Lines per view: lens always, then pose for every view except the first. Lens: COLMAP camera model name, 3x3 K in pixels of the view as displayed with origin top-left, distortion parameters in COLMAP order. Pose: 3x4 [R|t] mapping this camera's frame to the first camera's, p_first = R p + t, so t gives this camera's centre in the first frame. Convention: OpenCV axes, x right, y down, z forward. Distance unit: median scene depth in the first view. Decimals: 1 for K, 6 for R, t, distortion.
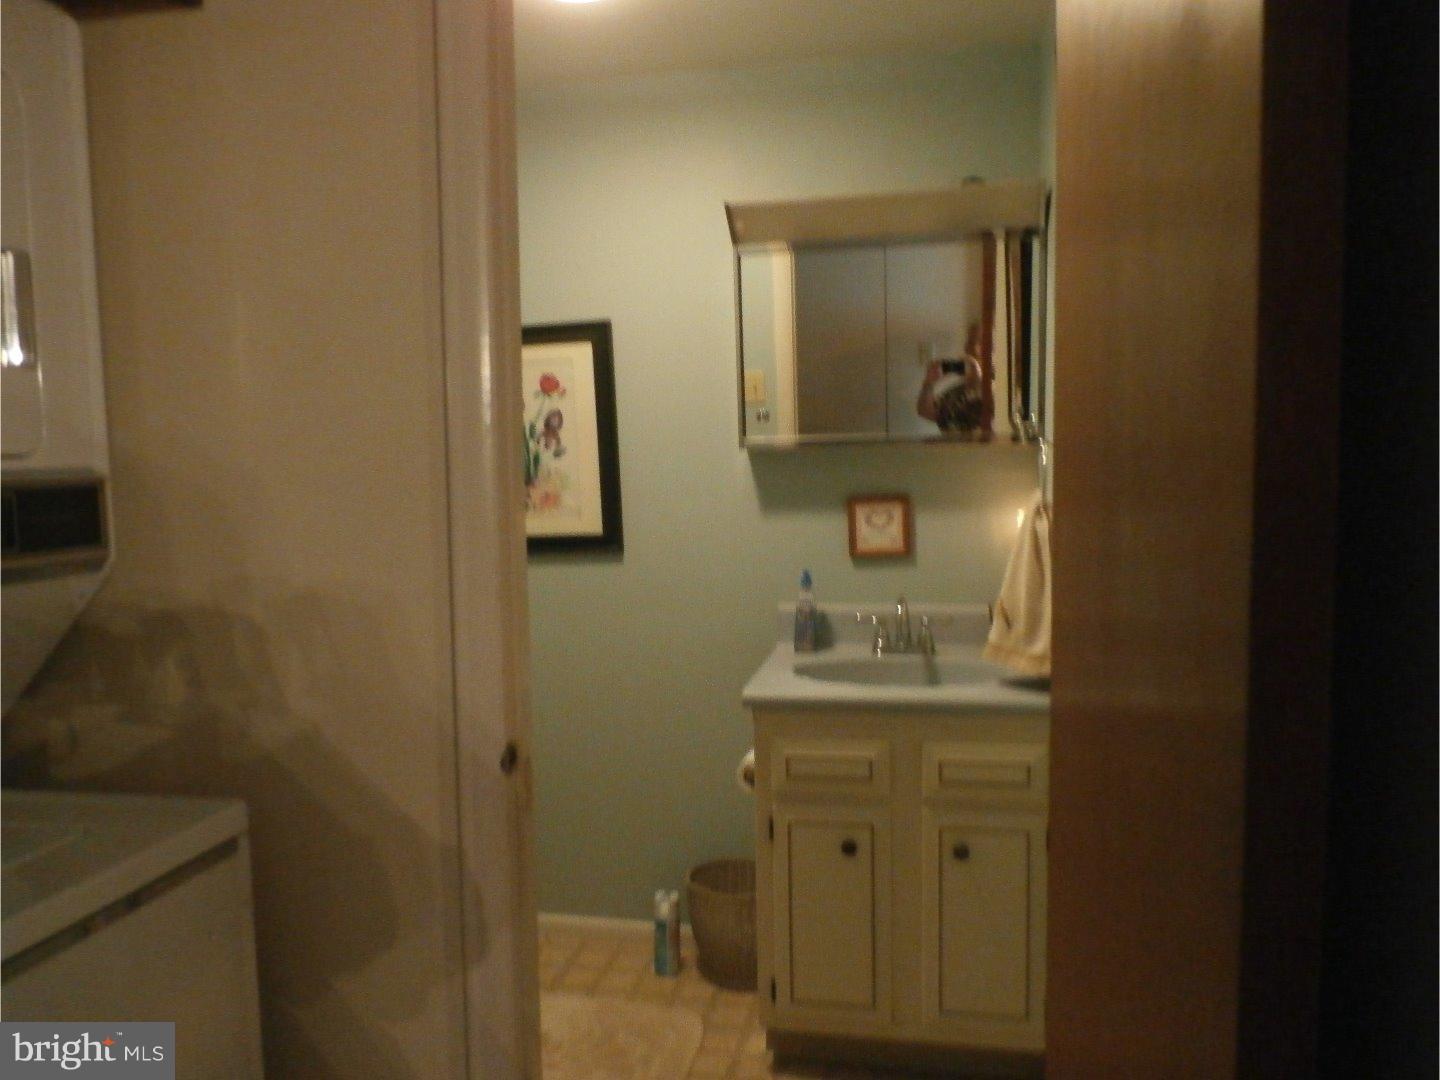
lens RADIAL K [[1082.2, 0, 718.5], [0, 1082.2, 538.1], [0, 0, 1]] dist [-0.015409, -0.007406]
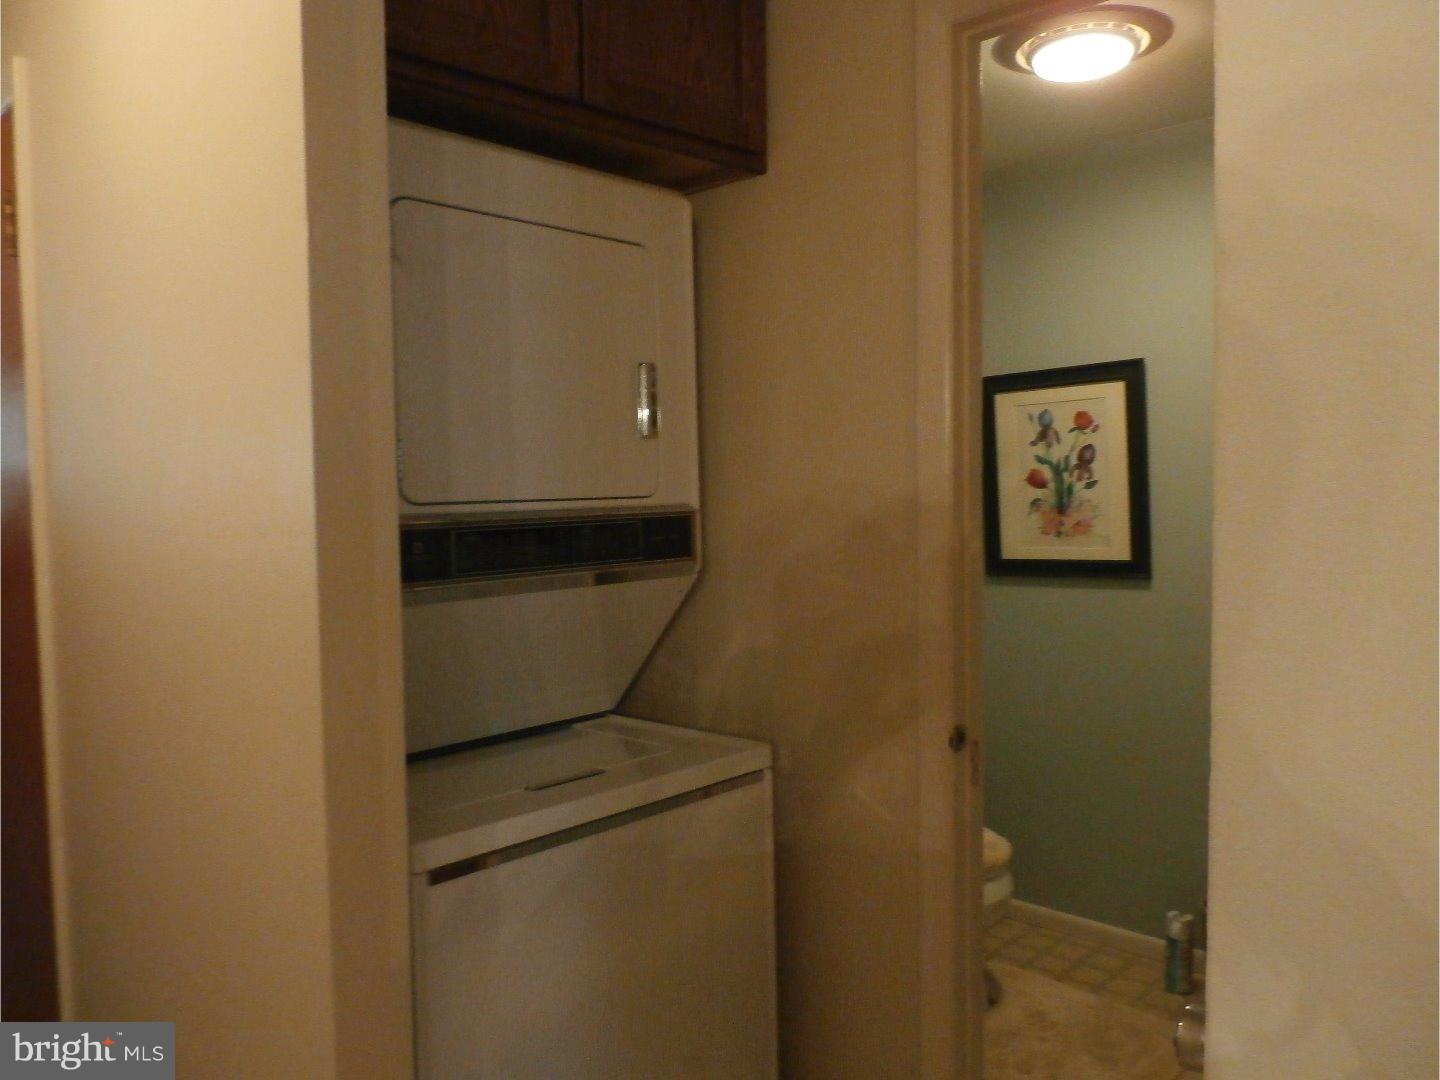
lens RADIAL K [[1082.2, 0, 720.7], [0, 1082.2, 540.7], [0, 0, 1]] dist [-0.015409, -0.007406]
pose [[0.847453, 0.027918, -0.530136, 0.112185], [-0.035591, 0.999357, -0.004265, -0.005081], [0.529676, 0.022483, 0.847902, -0.104103]]
